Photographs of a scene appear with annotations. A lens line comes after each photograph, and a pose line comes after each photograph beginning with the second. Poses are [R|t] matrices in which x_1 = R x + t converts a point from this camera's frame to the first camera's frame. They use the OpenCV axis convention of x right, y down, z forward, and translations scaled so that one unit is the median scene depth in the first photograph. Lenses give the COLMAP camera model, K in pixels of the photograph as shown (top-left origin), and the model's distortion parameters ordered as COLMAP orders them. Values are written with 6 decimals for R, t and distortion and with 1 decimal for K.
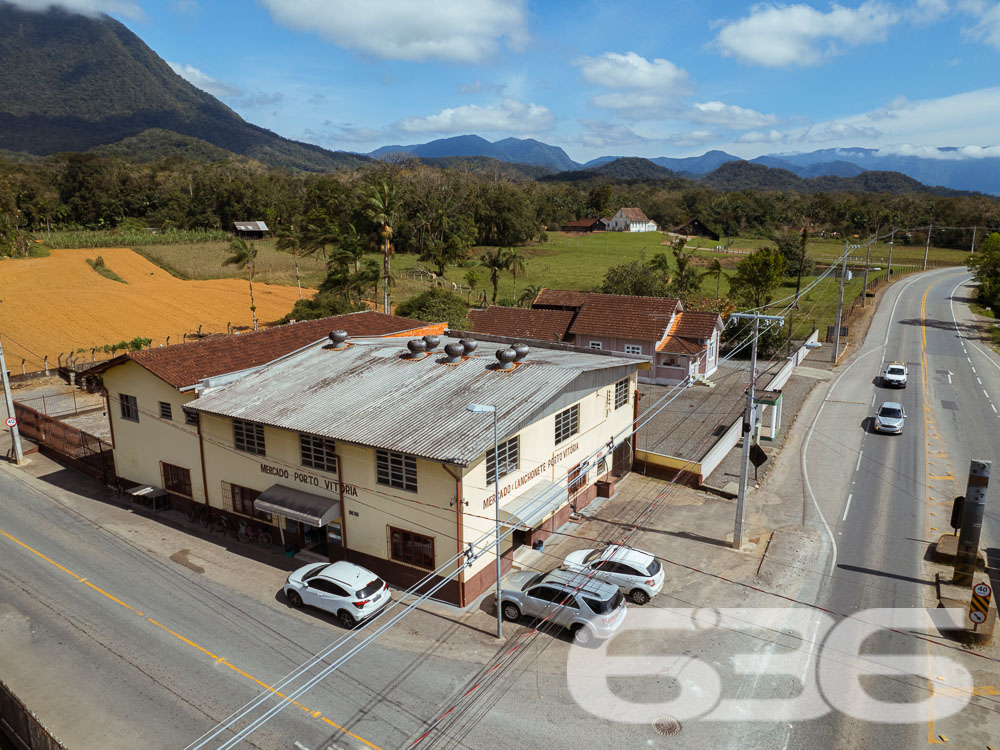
lens RADIAL K [[715.7, 0, 522.5], [0, 715.7, 378.7], [0, 0, 1]] dist [-0.072497, 0.062868]
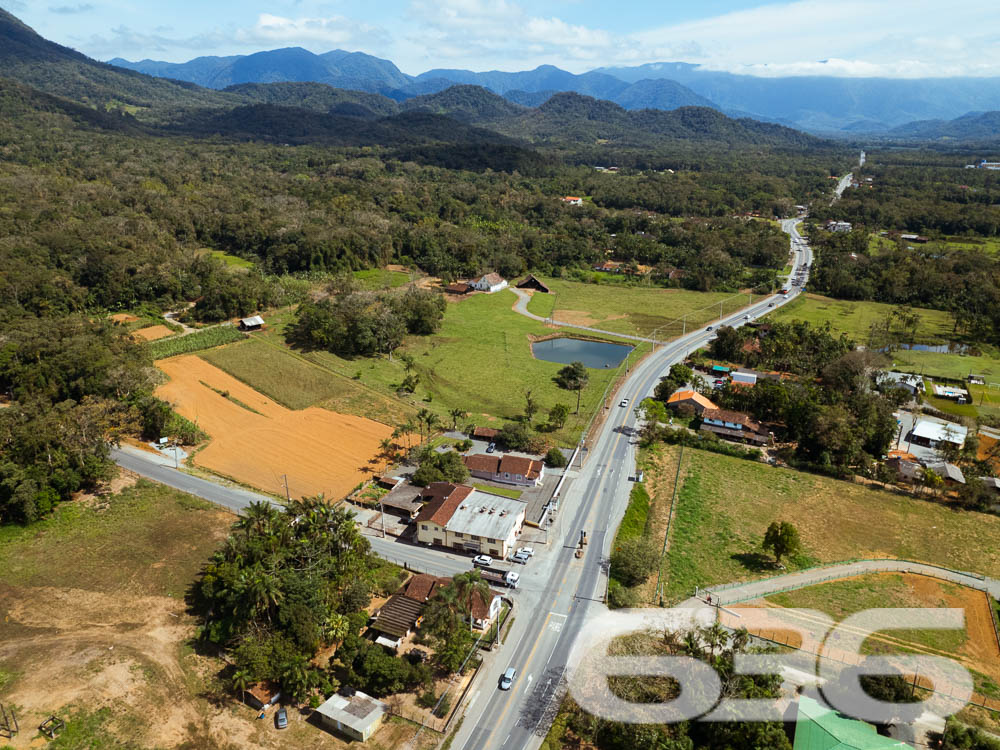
lens RADIAL K [[715.7, 0, 496.7], [0, 715.7, 380.5], [0, 0, 1]] dist [-0.072497, 0.062868]
pose [[0.981978, -0.063765, 0.177914, -0.800482], [0.041994, 0.991448, 0.123560, -1.409247], [-0.184271, -0.113862, 0.976258, -3.429430]]
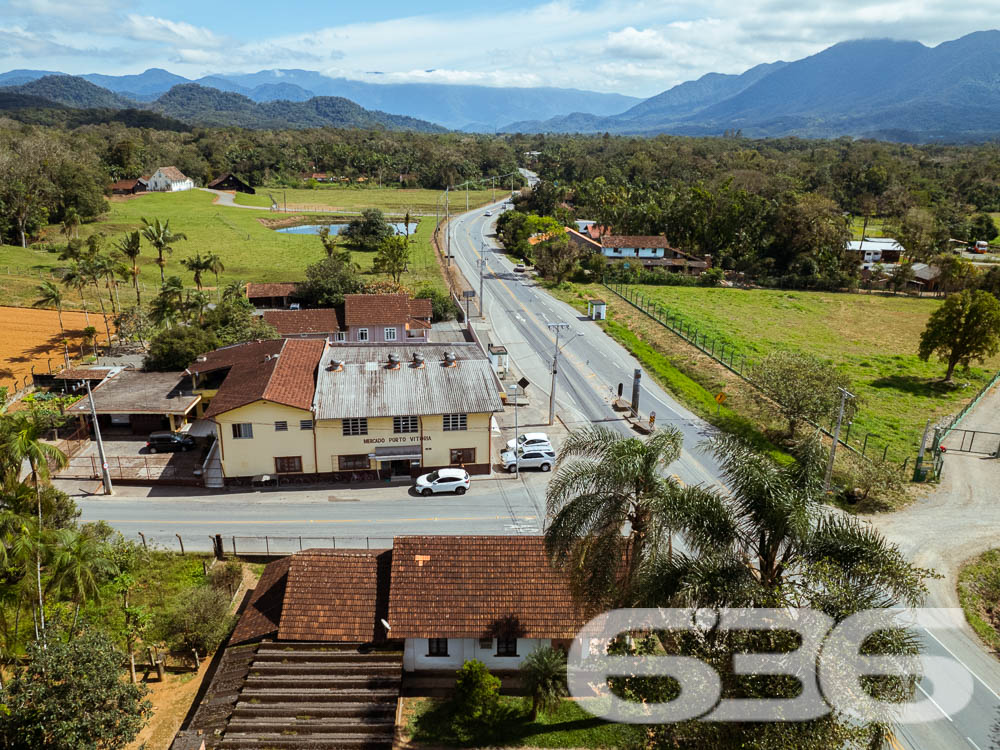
lens RADIAL K [[715.7, 0, 458.6], [0, 715.7, 387.2], [0, 0, 1]] dist [-0.072497, 0.062868]
pose [[0.806086, -0.200000, 0.556978, -0.947693], [0.135835, 0.978564, 0.154796, -0.217361], [-0.575998, -0.049122, 0.815974, -0.541410]]
